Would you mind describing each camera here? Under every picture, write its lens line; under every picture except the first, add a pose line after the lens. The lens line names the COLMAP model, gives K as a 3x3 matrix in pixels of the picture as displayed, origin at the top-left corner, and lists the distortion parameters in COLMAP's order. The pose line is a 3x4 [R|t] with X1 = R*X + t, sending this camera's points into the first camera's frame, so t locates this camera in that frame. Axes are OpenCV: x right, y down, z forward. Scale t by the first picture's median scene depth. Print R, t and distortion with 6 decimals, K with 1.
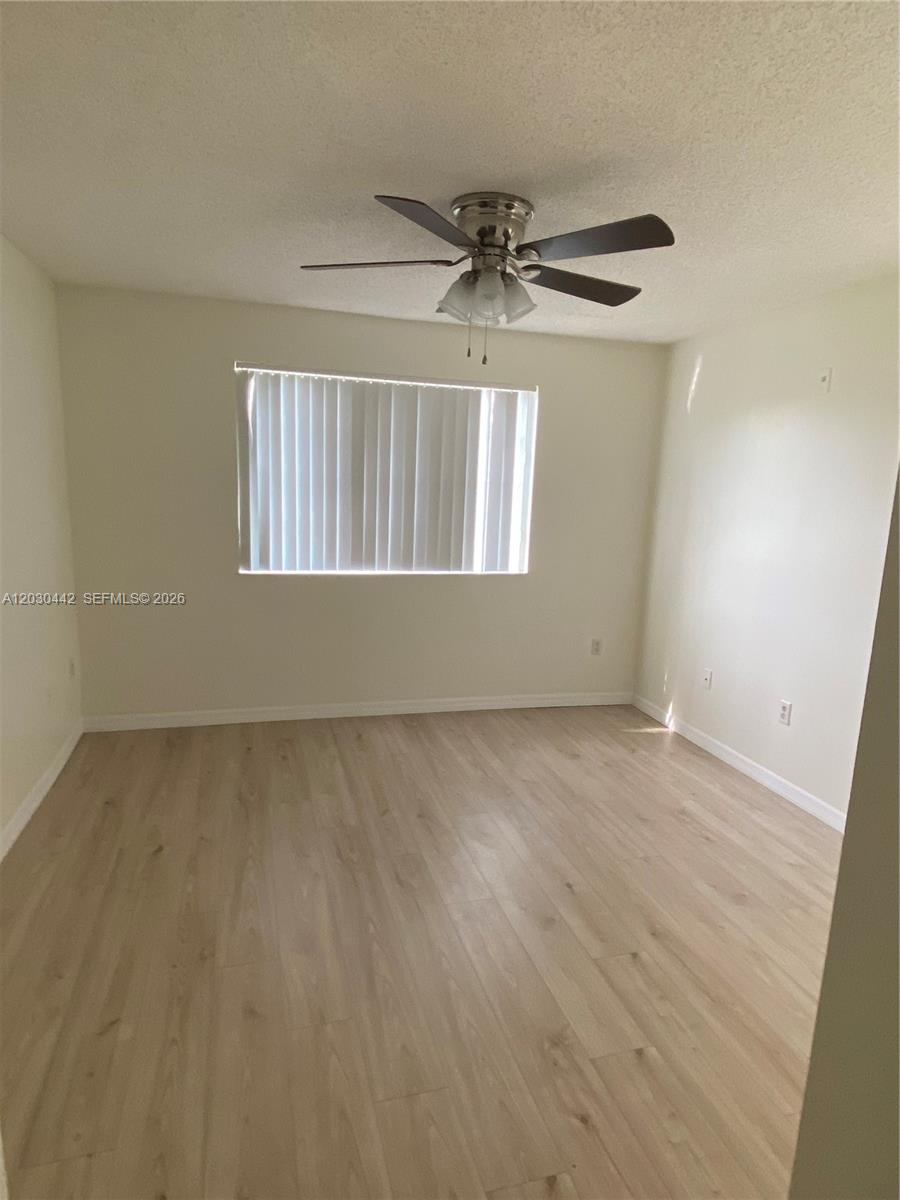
lens RADIAL K [[666.2, 0, 451.5], [0, 666.2, 603.7], [0, 0, 1]] dist [-0.008948, -0.003824]
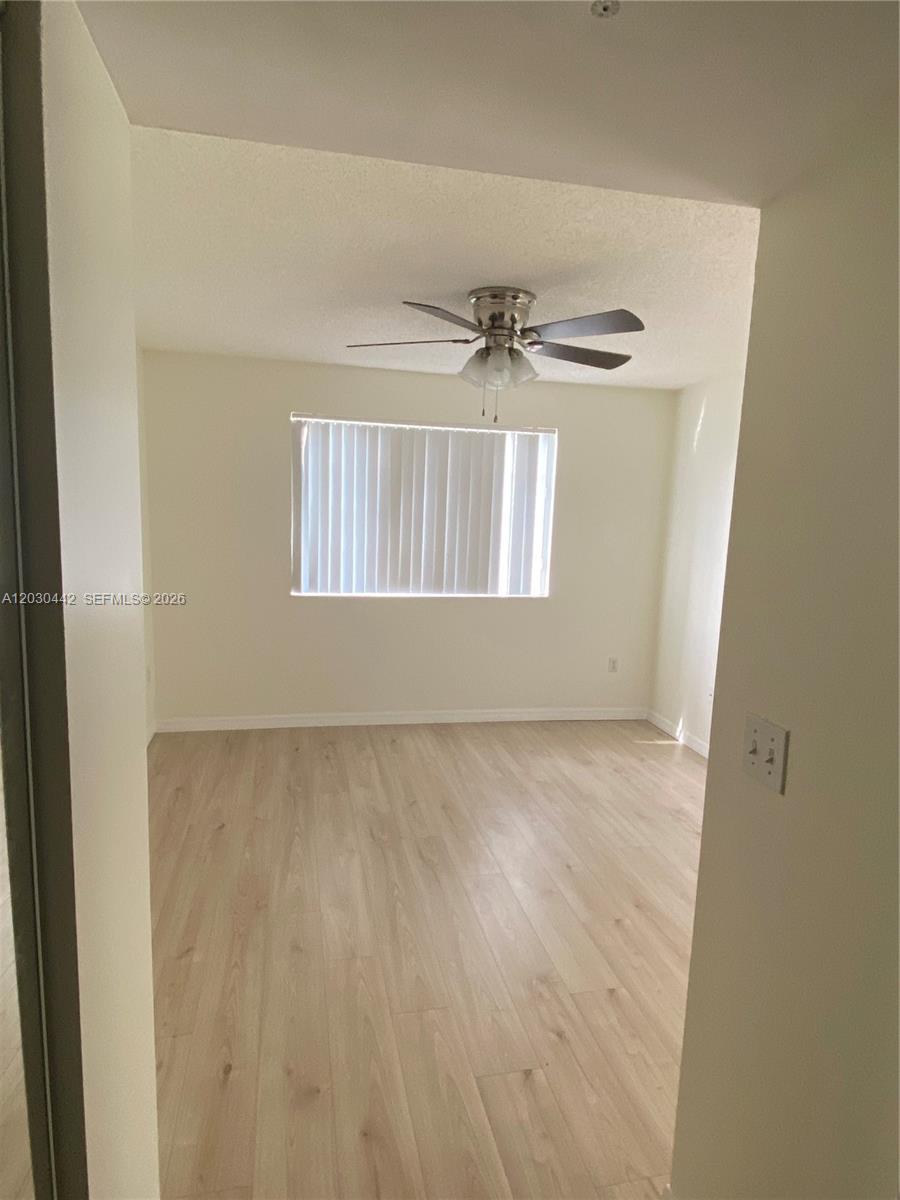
lens RADIAL K [[666.2, 0, 448.4], [0, 666.2, 597.6], [0, 0, 1]] dist [-0.008948, -0.003824]
pose [[0.997456, 0.006102, -0.071021, 0.040774], [-0.009363, 0.998913, -0.045672, 0.011035], [0.070665, 0.046221, 0.996429, -0.155661]]
